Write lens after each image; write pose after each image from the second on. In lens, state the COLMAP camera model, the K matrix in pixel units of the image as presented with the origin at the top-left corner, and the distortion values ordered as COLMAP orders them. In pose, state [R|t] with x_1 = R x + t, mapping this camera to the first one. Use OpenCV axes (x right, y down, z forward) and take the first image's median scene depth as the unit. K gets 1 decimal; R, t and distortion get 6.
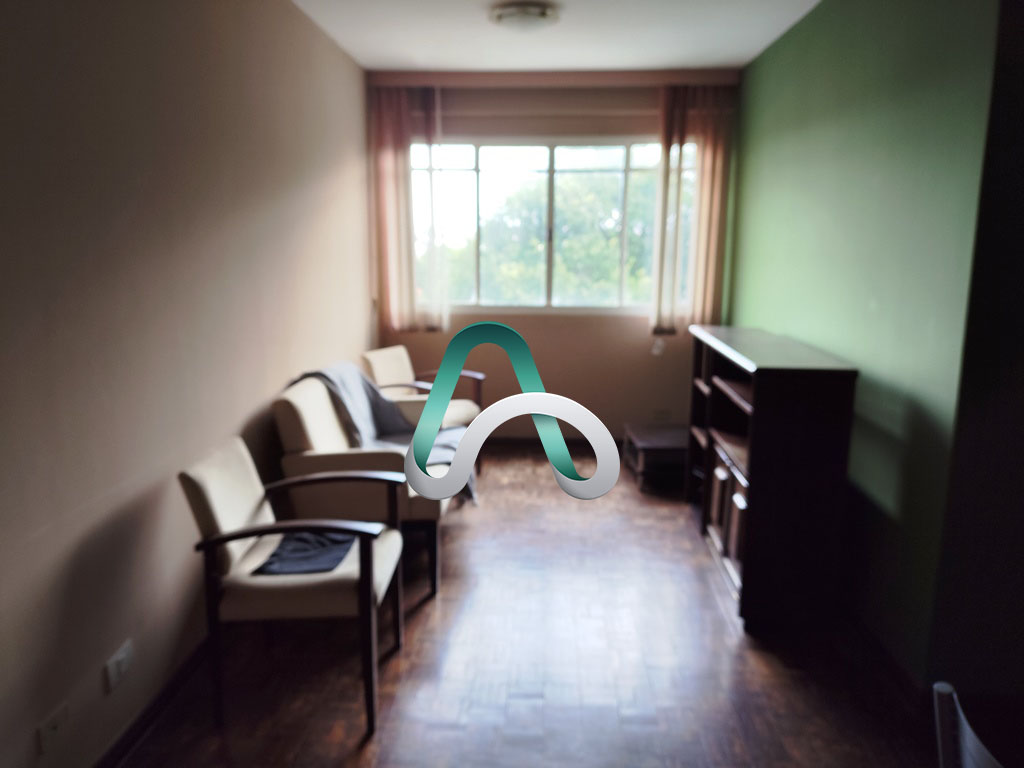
lens RADIAL K [[758.4, 0, 512.0], [0, 758.4, 384.0], [0, 0, 1]] dist [0.122611, -0.204767]
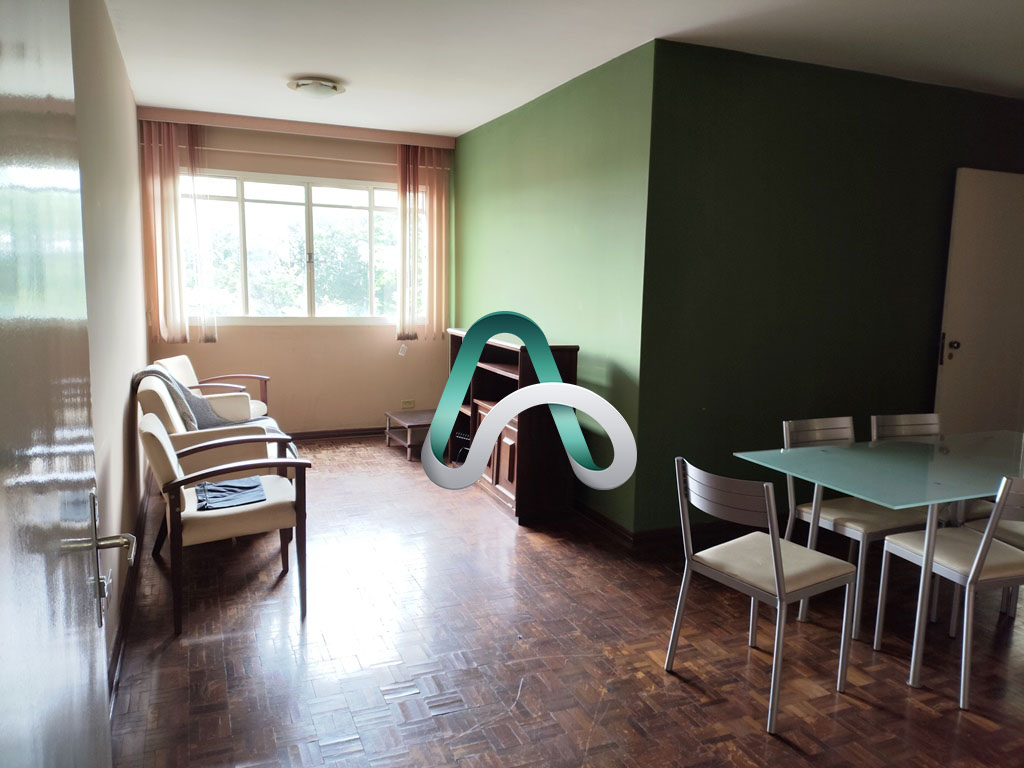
lens RADIAL K [[758.4, 0, 512.0], [0, 758.4, 384.0], [0, 0, 1]] dist [0.122611, -0.204767]
pose [[0.892549, -0.053007, 0.447824, -0.226161], [0.071924, 0.997088, -0.025328, 0.055229], [-0.445177, 0.054816, 0.893763, -0.201726]]
